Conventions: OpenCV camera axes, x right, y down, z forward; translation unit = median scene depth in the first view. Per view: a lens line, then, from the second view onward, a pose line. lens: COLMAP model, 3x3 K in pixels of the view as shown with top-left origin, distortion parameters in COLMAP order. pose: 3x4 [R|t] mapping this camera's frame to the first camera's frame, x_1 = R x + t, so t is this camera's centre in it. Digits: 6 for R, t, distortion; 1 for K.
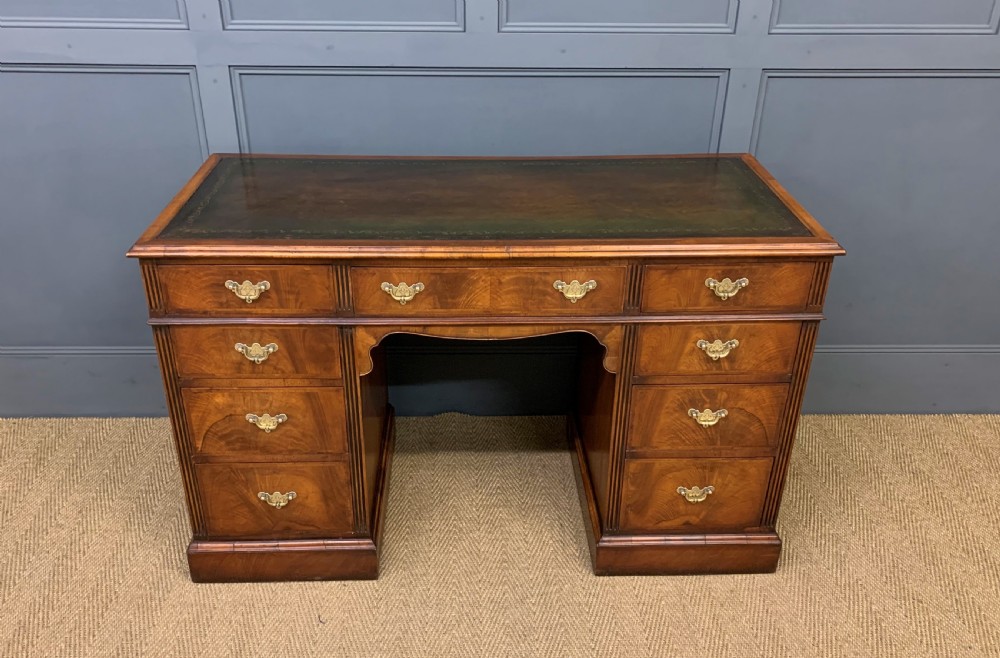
lens RADIAL K [[853.0, 0, 488.9], [0, 853.0, 359.0], [0, 0, 1]] dist [0.063216, -0.063472]
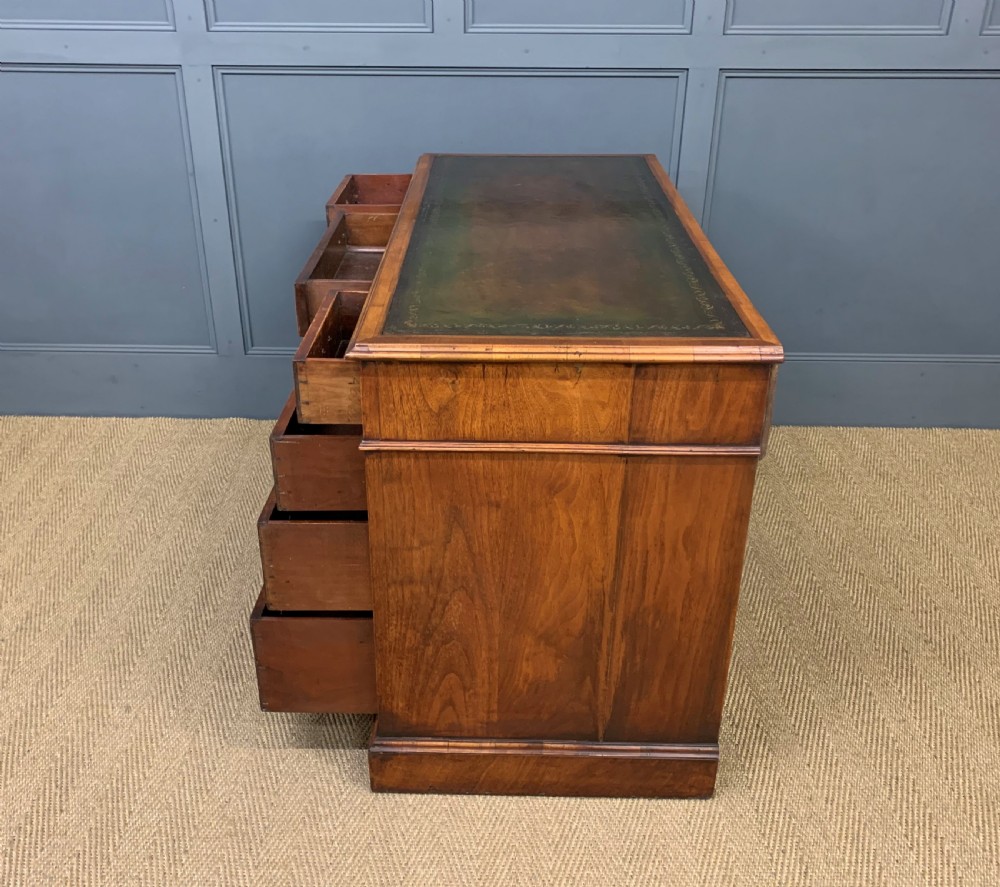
lens RADIAL K [[986.7, 0, 475.4], [0, 986.7, 434.0], [0, 0, 1]] dist [0.028615, 0.000000]
pose [[0.998964, 0.014762, -0.043056, 0.094880], [-0.016496, 0.999056, -0.040189, 0.181133], [0.042422, 0.040858, 0.998264, -0.218294]]
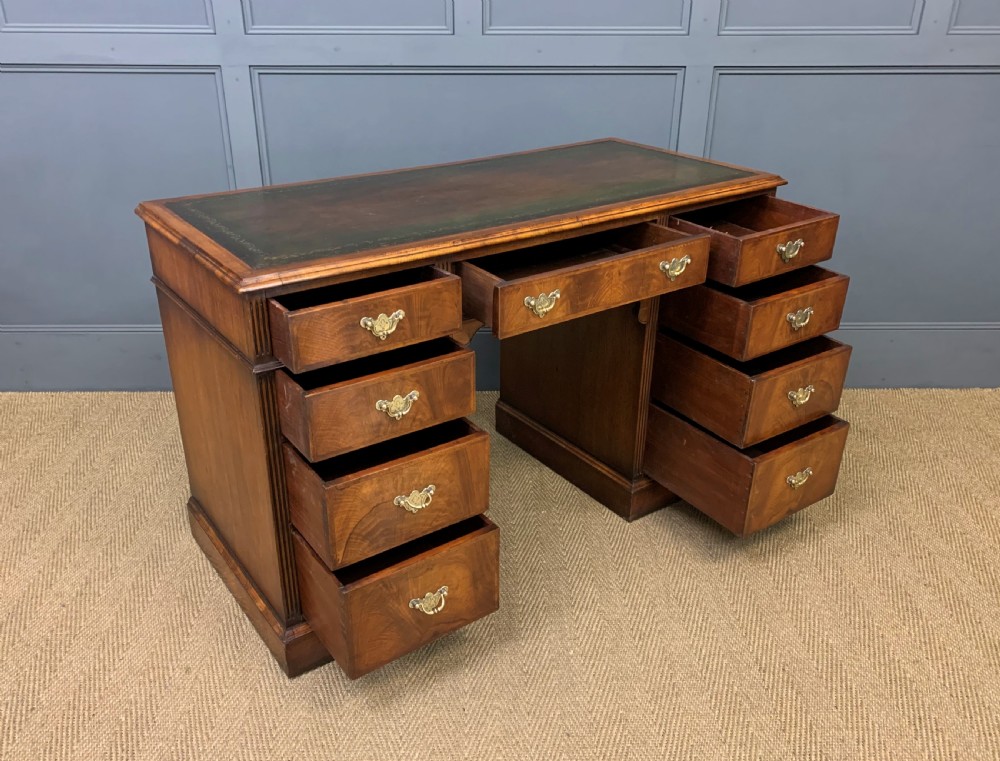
lens RADIAL K [[848.7, 0, 485.0], [0, 848.7, 390.8], [0, 0, 1]] dist [0.025465, 0.000688]
pose [[0.999950, -0.003015, -0.009495, 0.026430], [0.002533, 0.998723, -0.050456, 0.174846], [0.009635, 0.050430, 0.998681, -0.132111]]
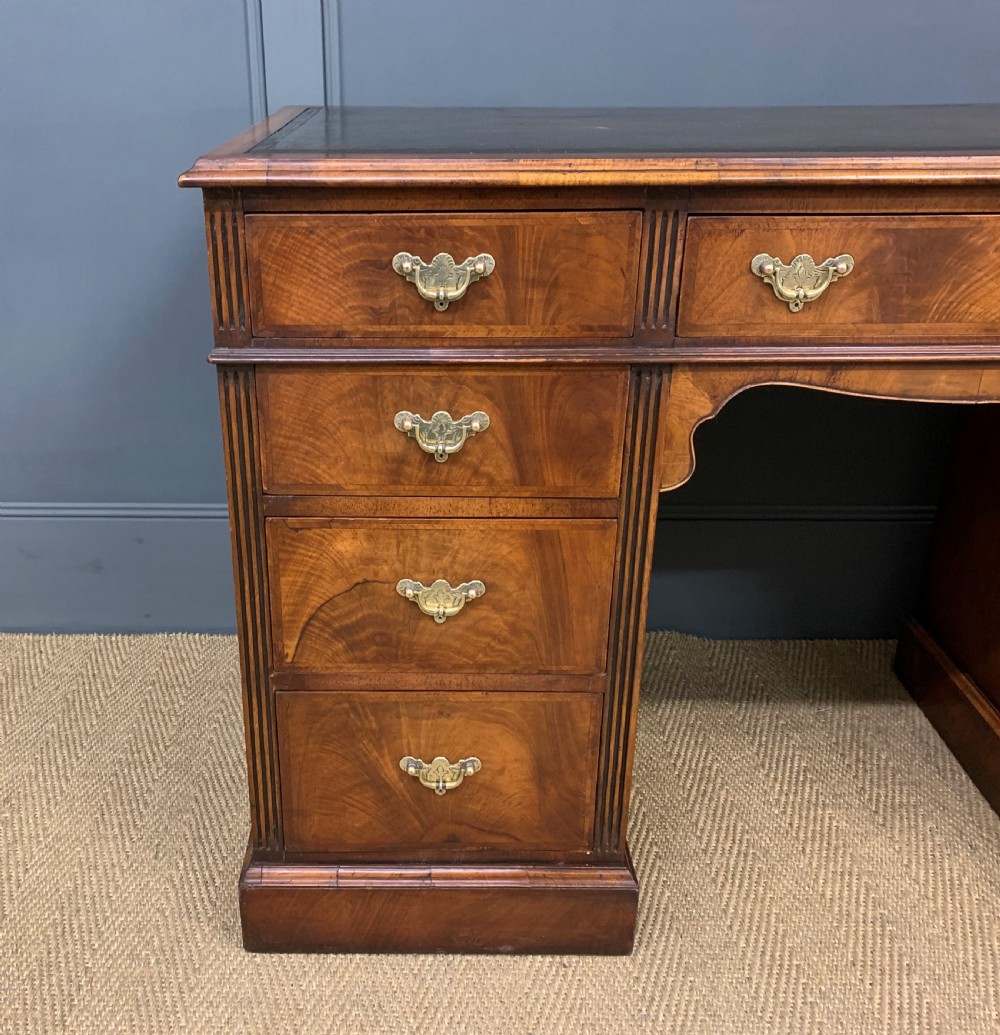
lens RADIAL K [[1102.6, 0, 416.3], [0, 1102.6, 546.5], [0, 0, 1]] dist [0.063255, 0.000000]
pose [[0.998960, 0.004782, -0.045351, -0.241914], [-0.008080, 0.997313, -0.072809, 0.087354], [0.044881, 0.073100, 0.996314, 0.406224]]
